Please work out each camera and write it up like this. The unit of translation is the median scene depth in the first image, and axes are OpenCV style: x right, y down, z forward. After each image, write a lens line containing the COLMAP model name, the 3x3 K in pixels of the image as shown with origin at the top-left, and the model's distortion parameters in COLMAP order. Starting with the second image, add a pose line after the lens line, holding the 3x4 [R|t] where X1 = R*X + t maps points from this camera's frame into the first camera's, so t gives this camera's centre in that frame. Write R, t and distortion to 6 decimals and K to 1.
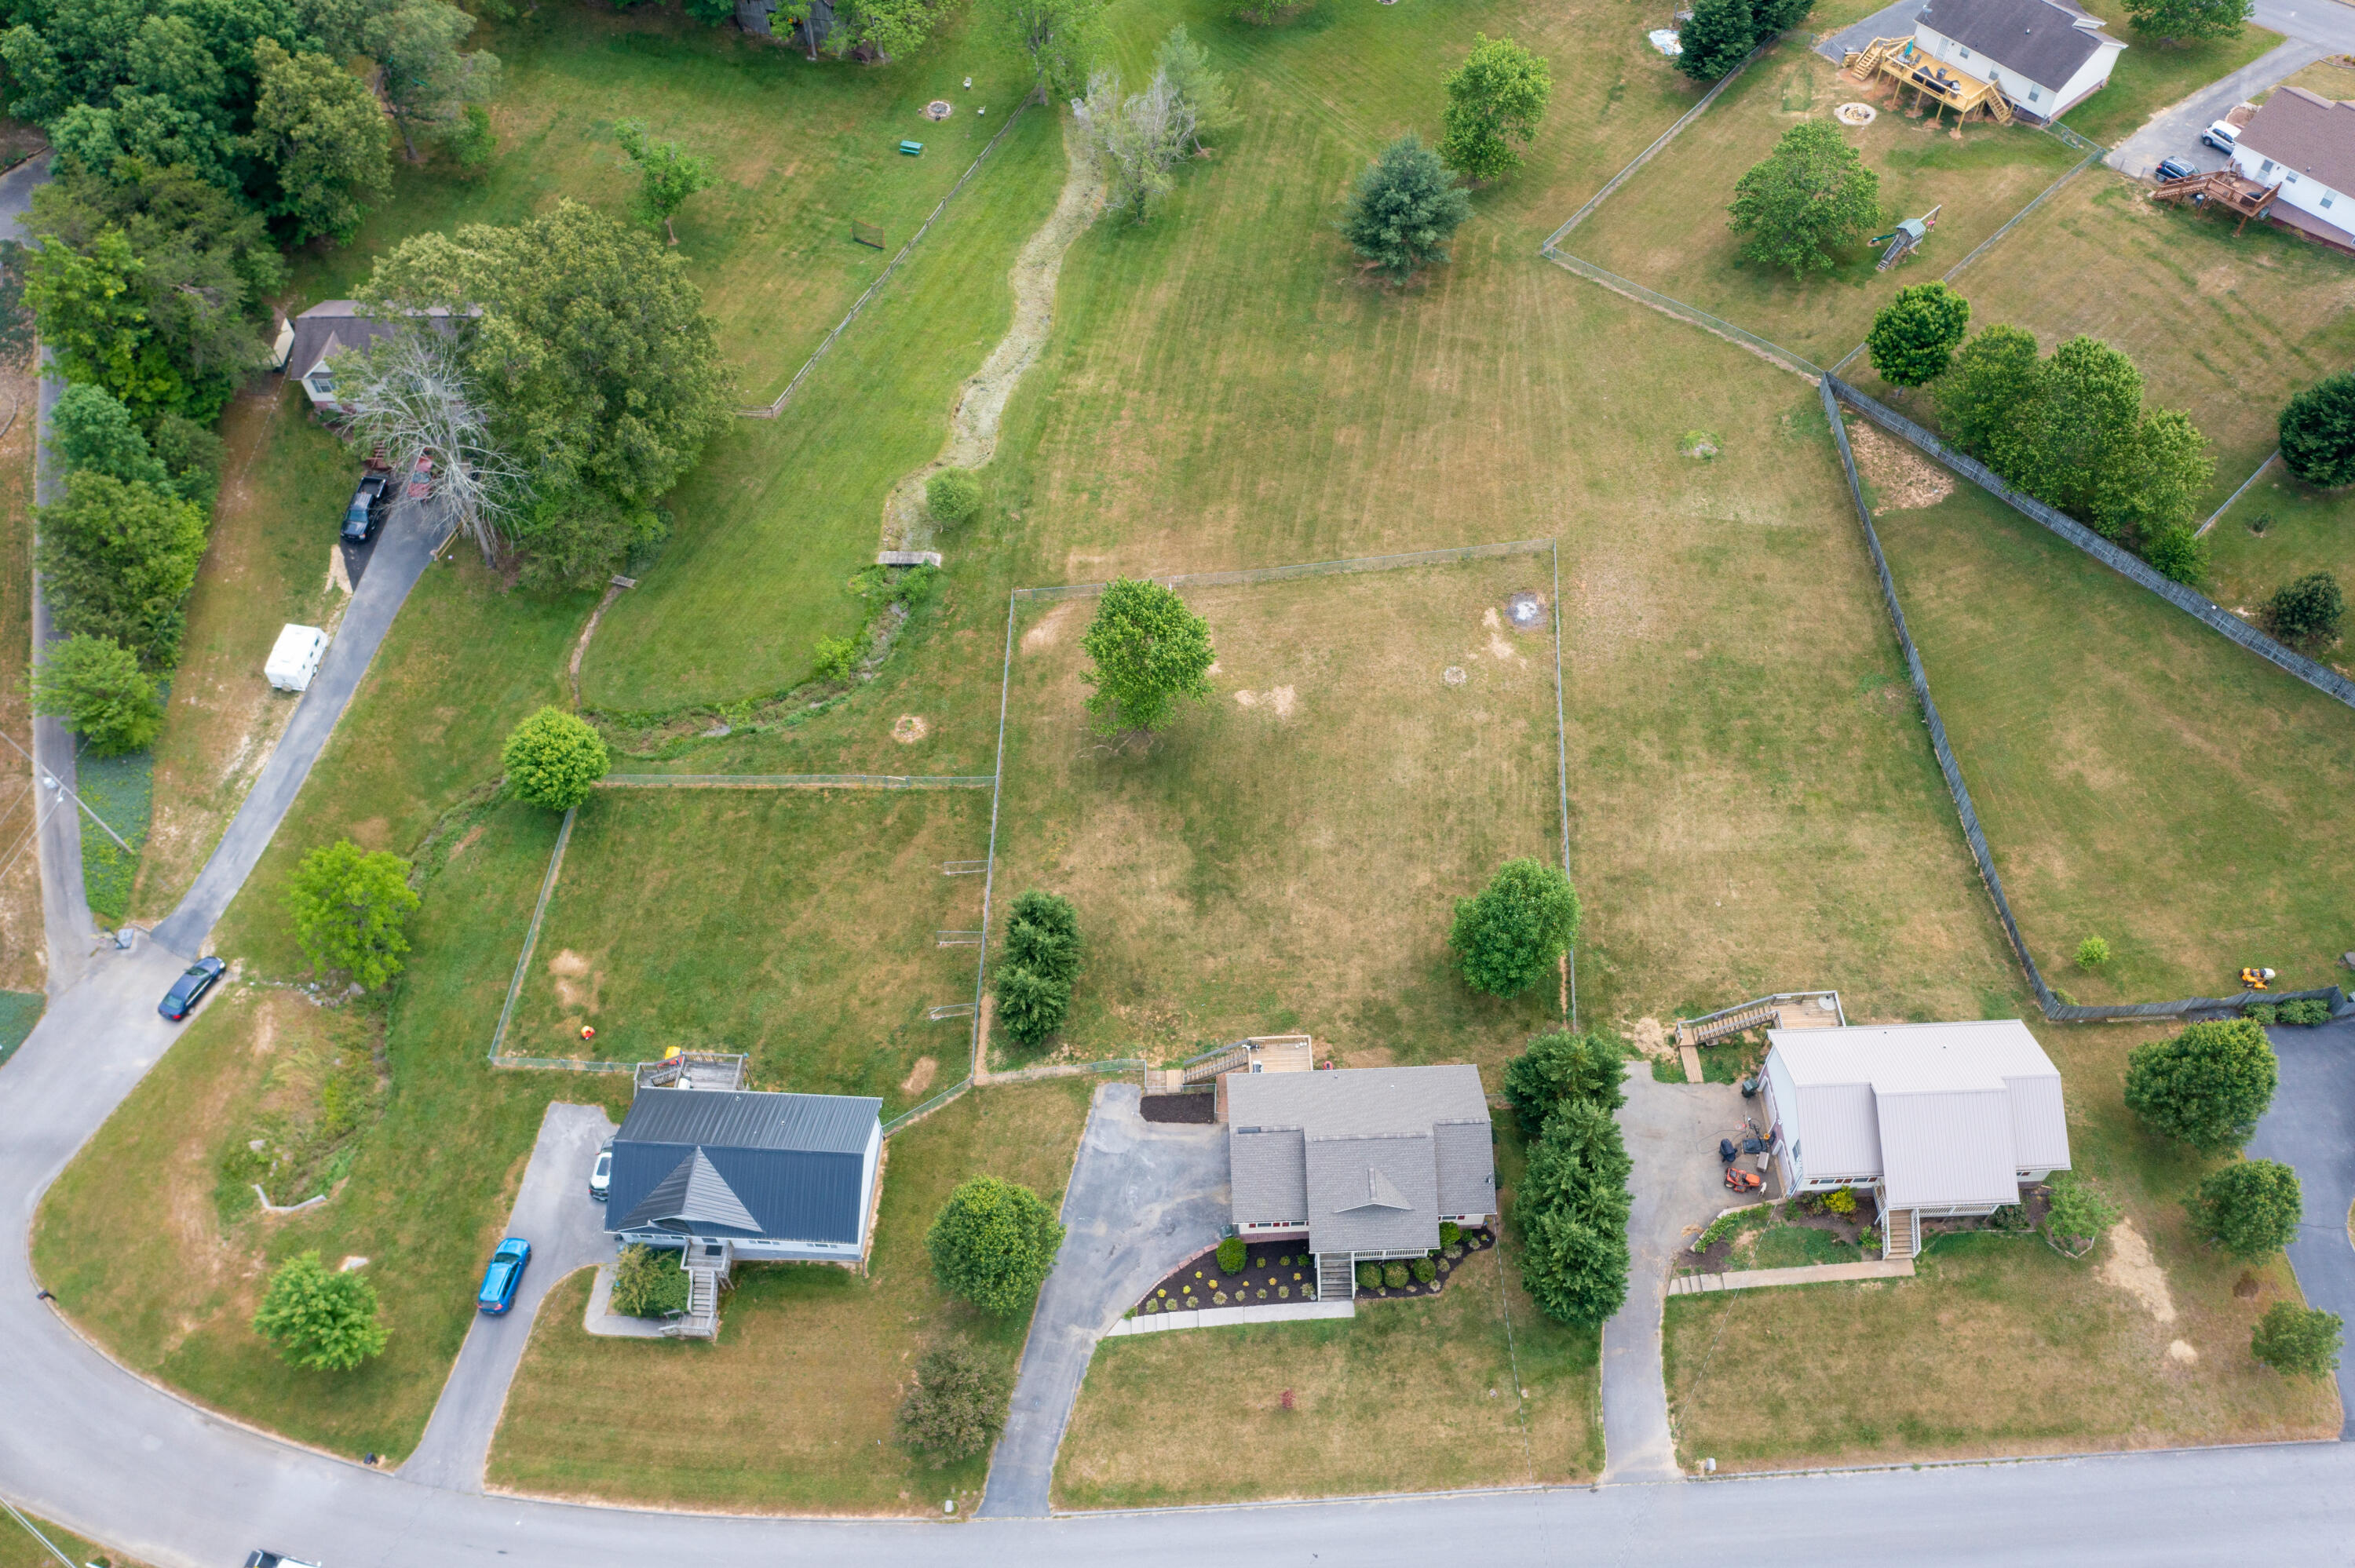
lens RADIAL K [[1878.1, 0, 1180.8], [0, 1878.1, 785.3], [0, 0, 1]] dist [-0.001919, 0.003042]
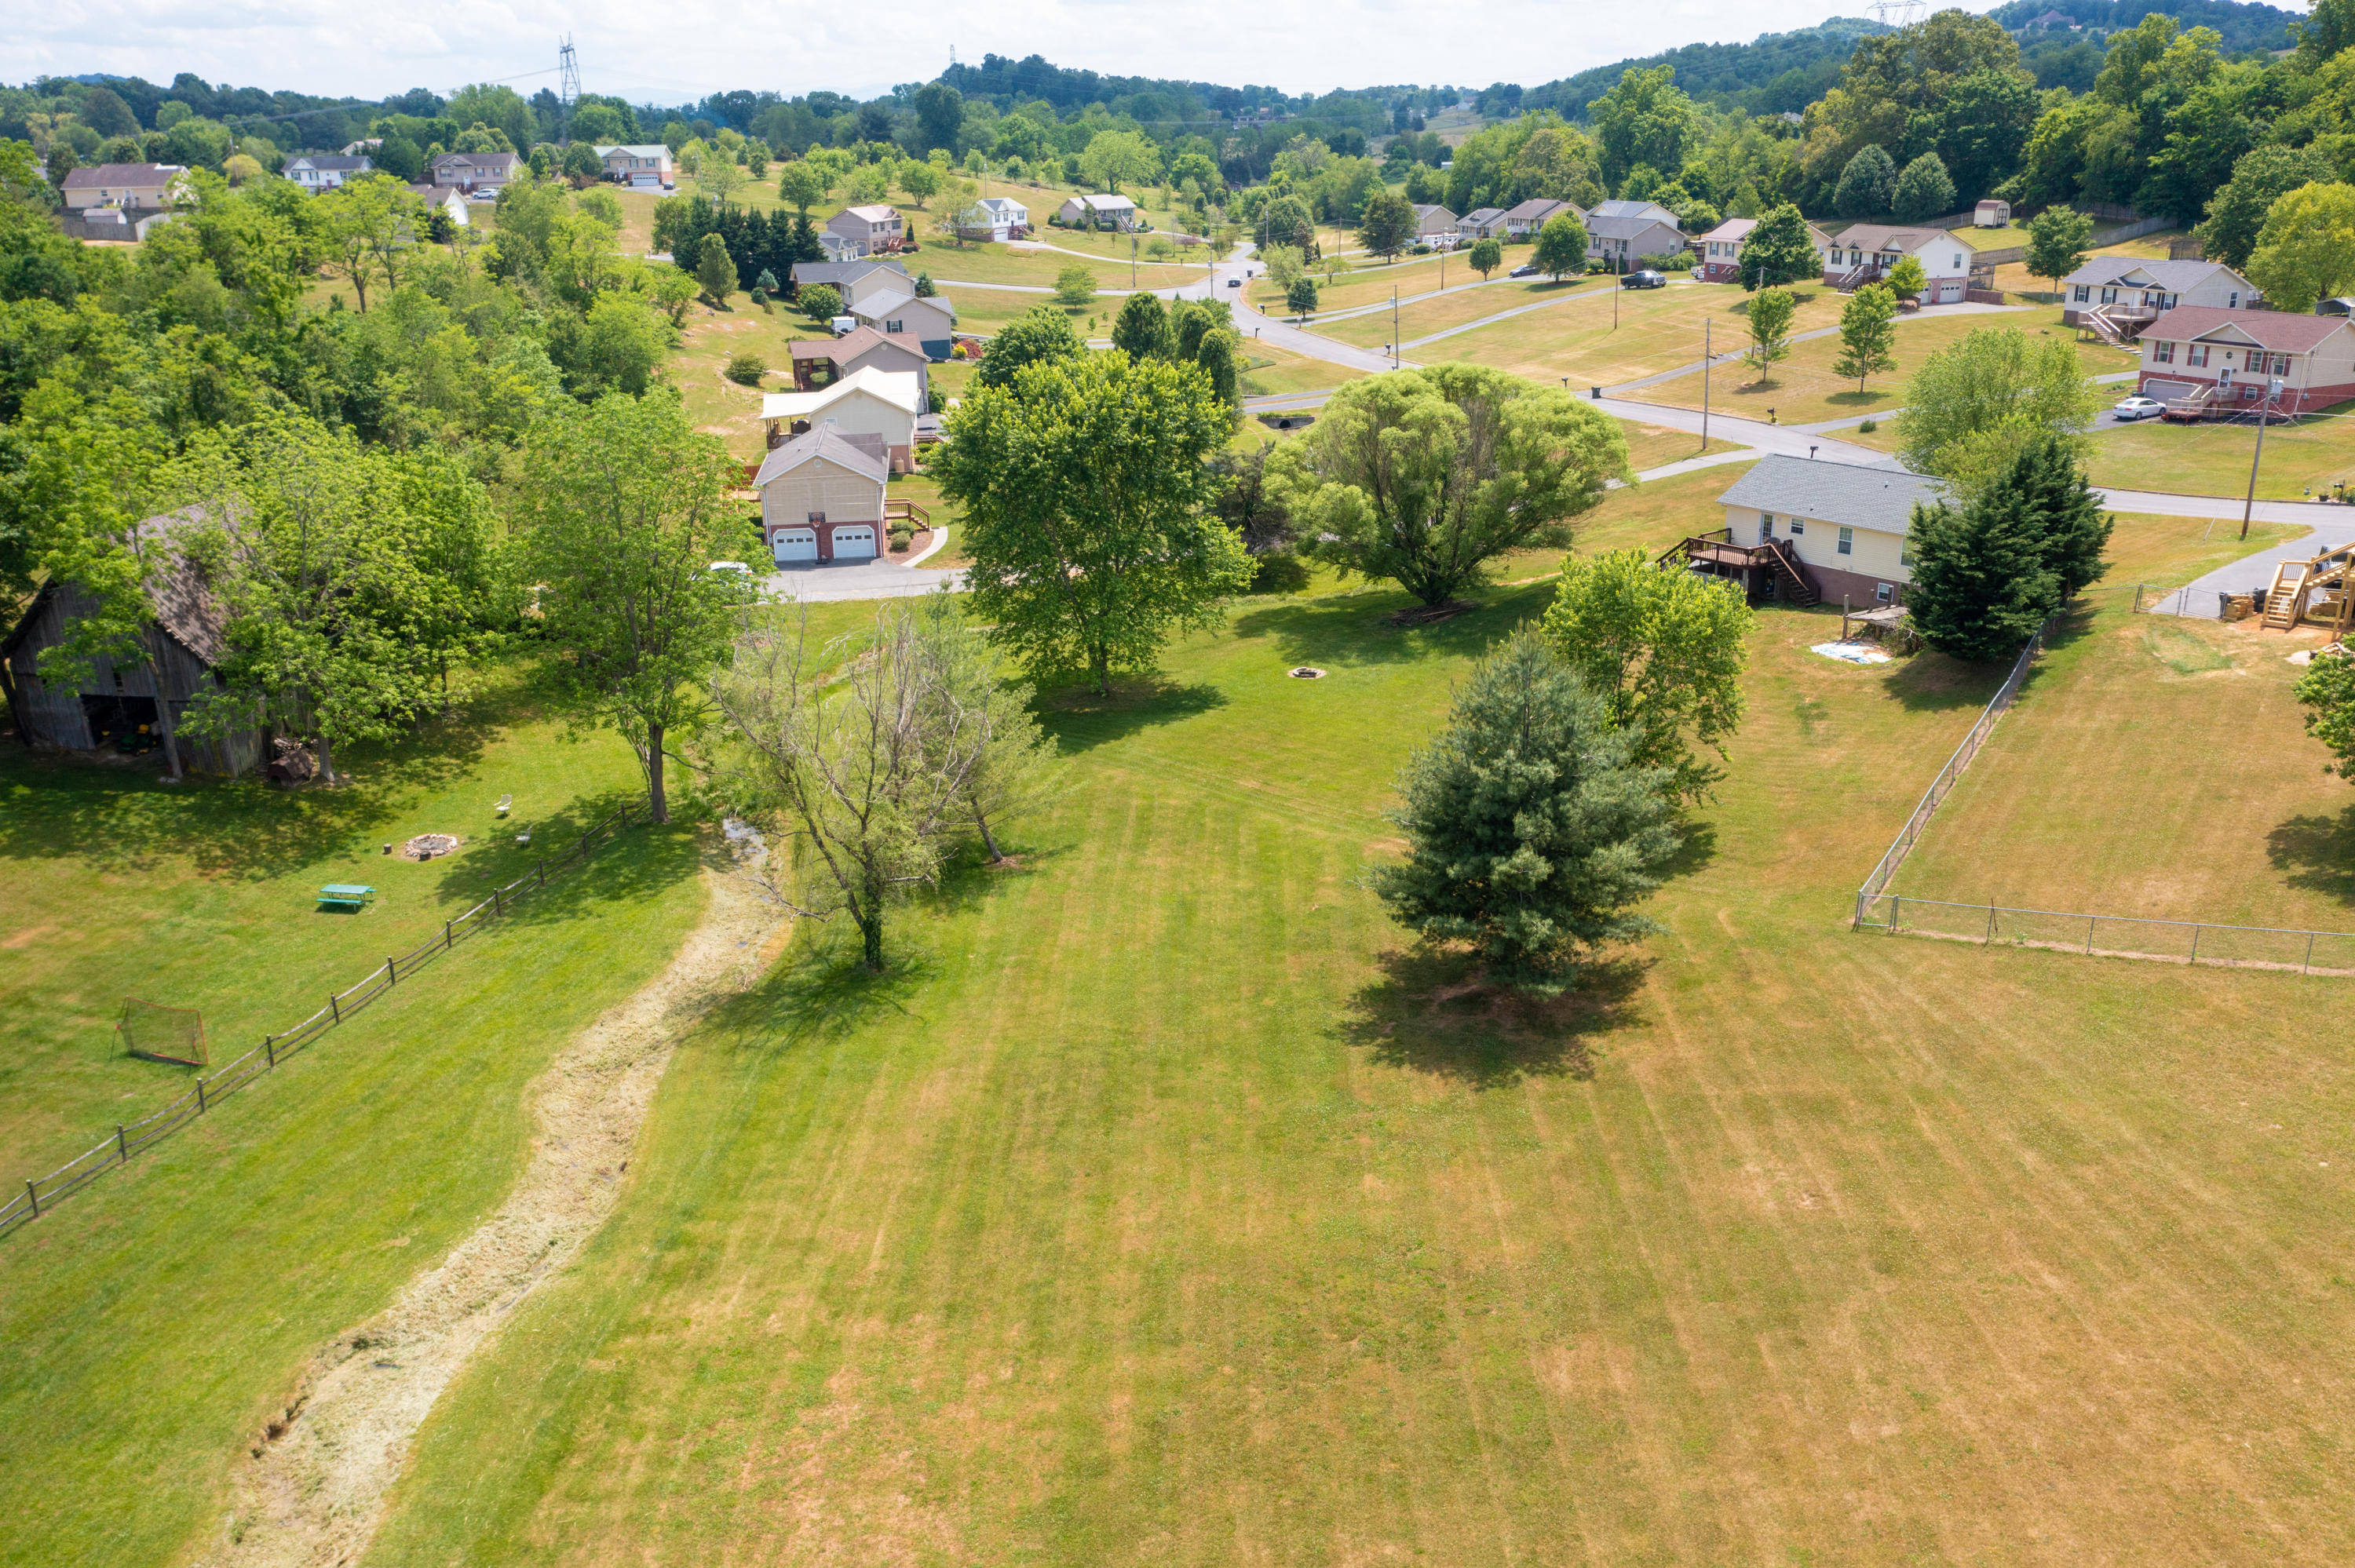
lens RADIAL K [[1876.5, 0, 1180.9], [0, 1876.5, 782.4], [0, 0, 1]] dist [-0.003597, 0.002854]
pose [[0.987368, -0.049953, 0.150361, -0.019284], [0.127440, 0.814259, -0.566340, -0.118445], [-0.094143, 0.578349, 0.810339, 0.840855]]
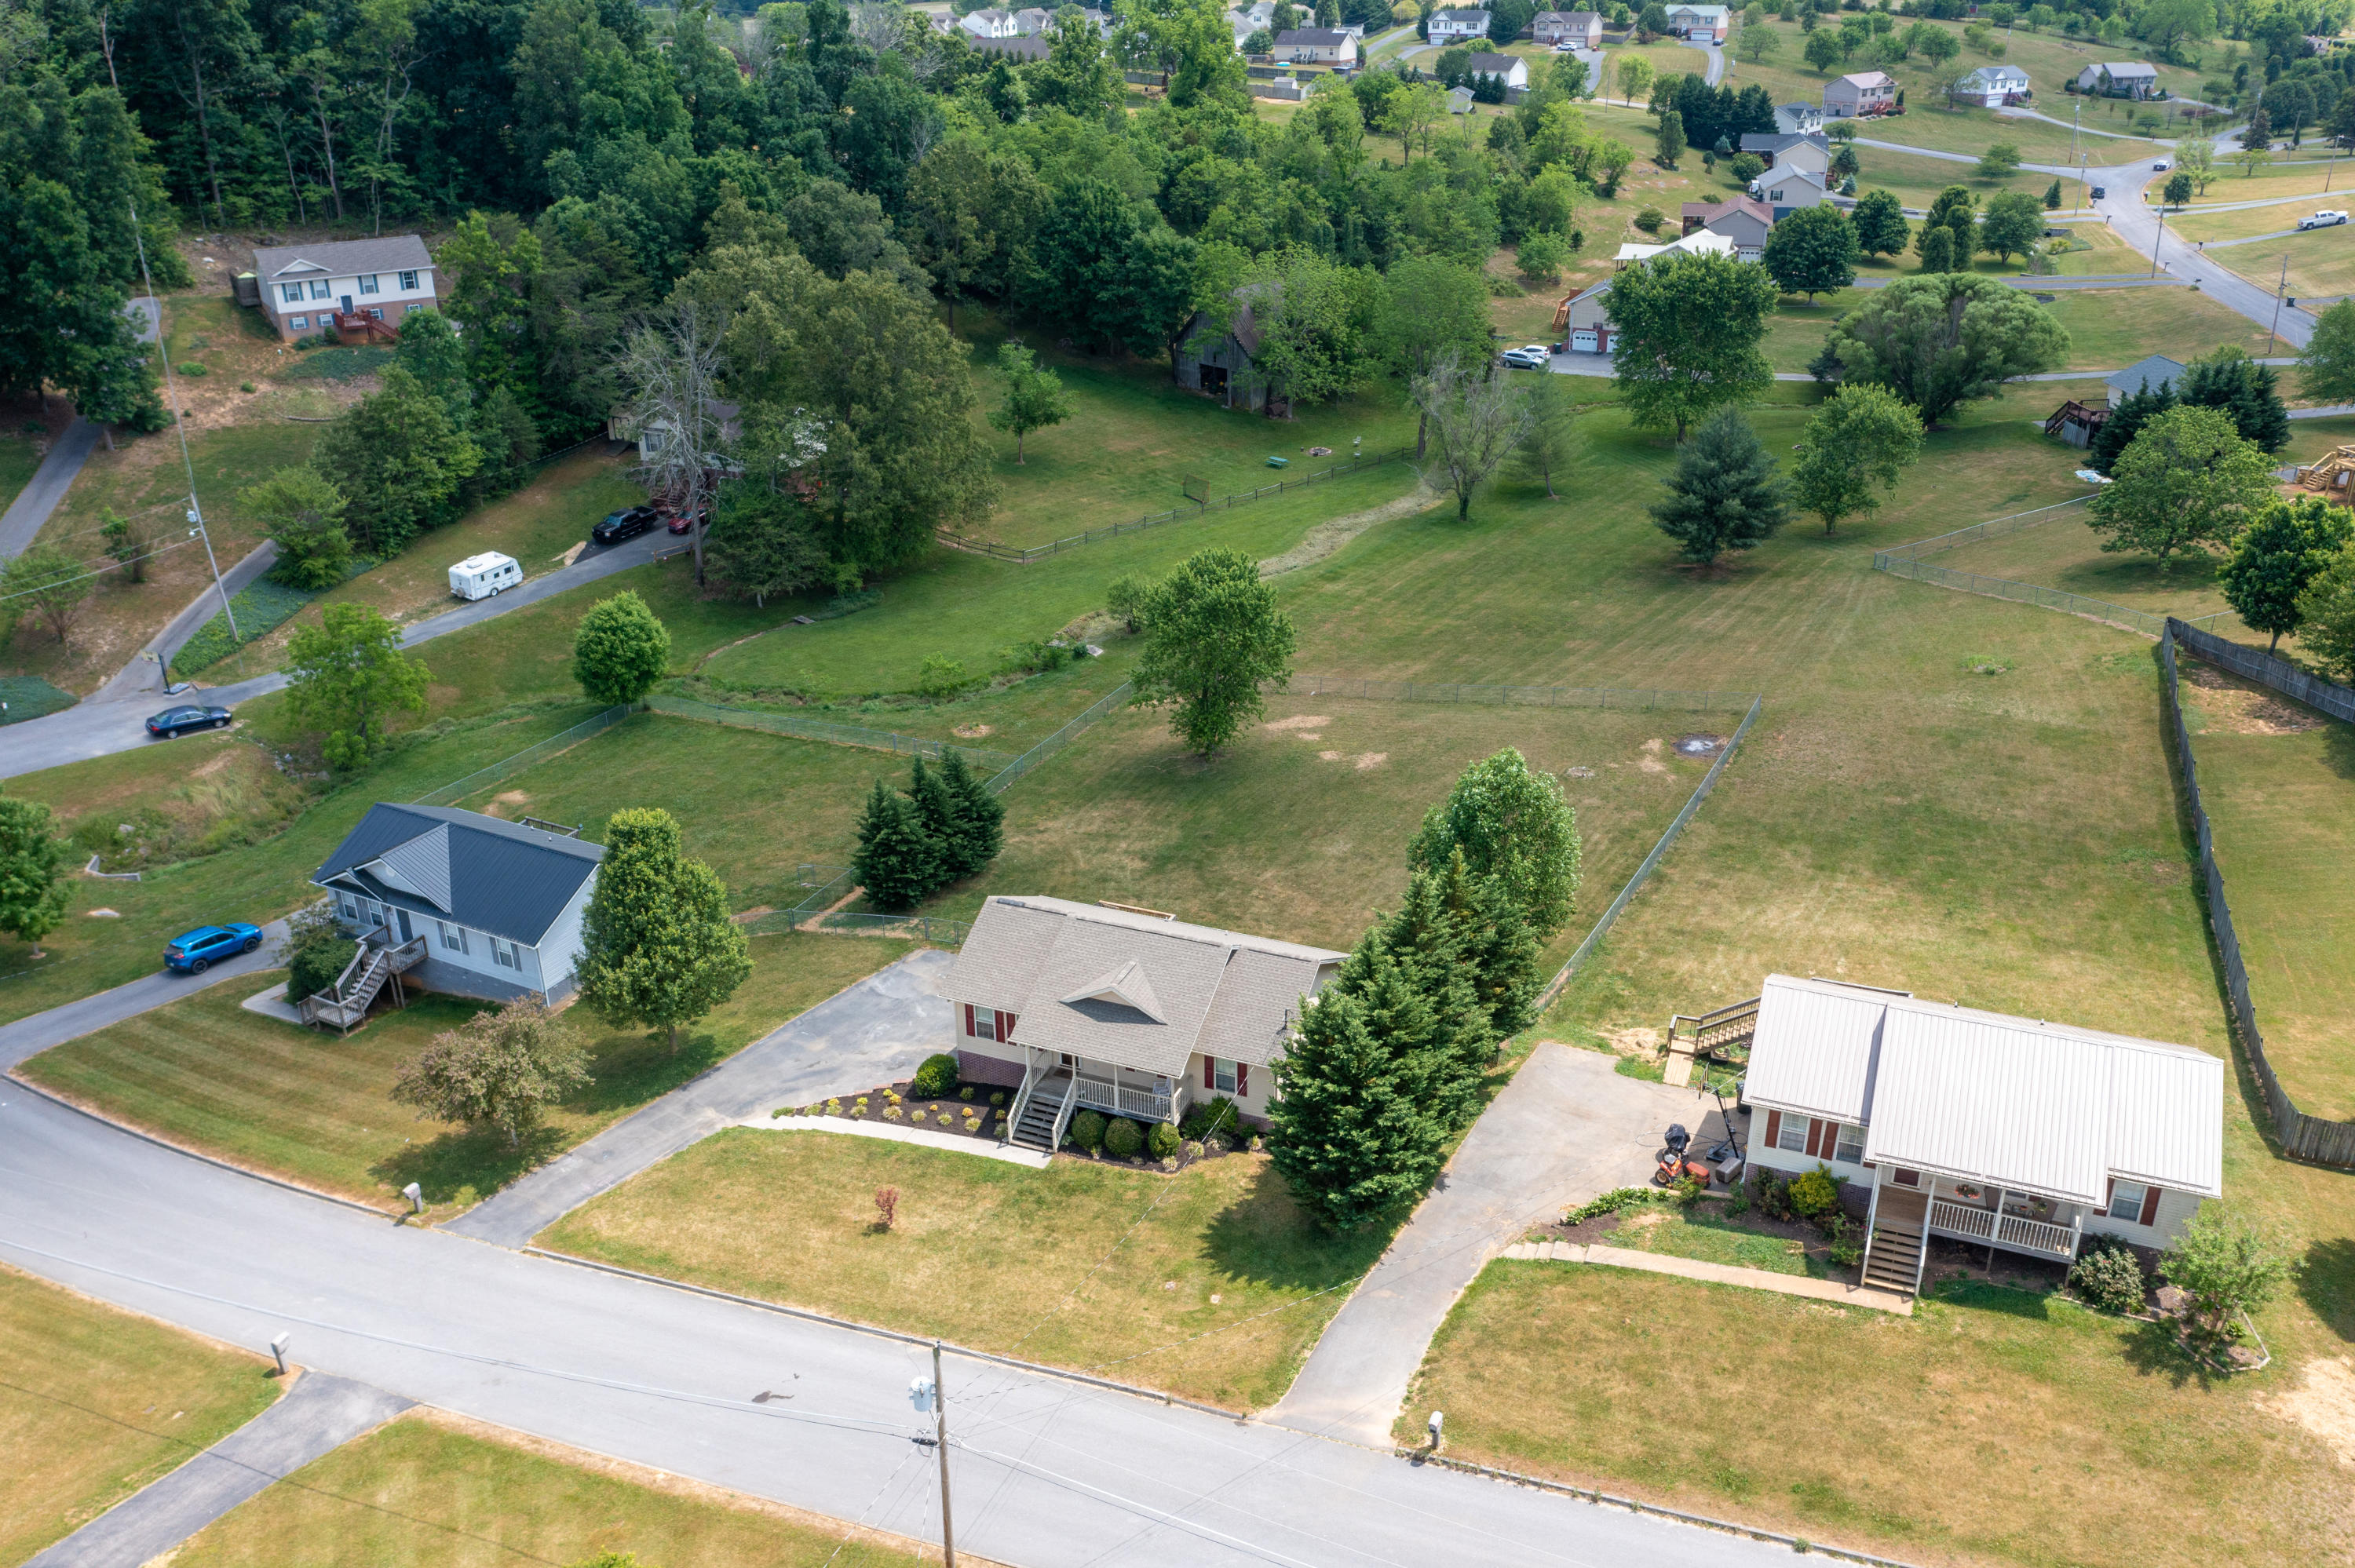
lens RADIAL K [[1878.1, 0, 1180.8], [0, 1878.1, 785.3], [0, 0, 1]] dist [-0.001919, 0.003042]
pose [[0.912570, 0.181040, -0.366660, 0.301195], [-0.336930, 0.840992, -0.423332, 0.363586], [0.231718, 0.509859, 0.828462, 0.312944]]
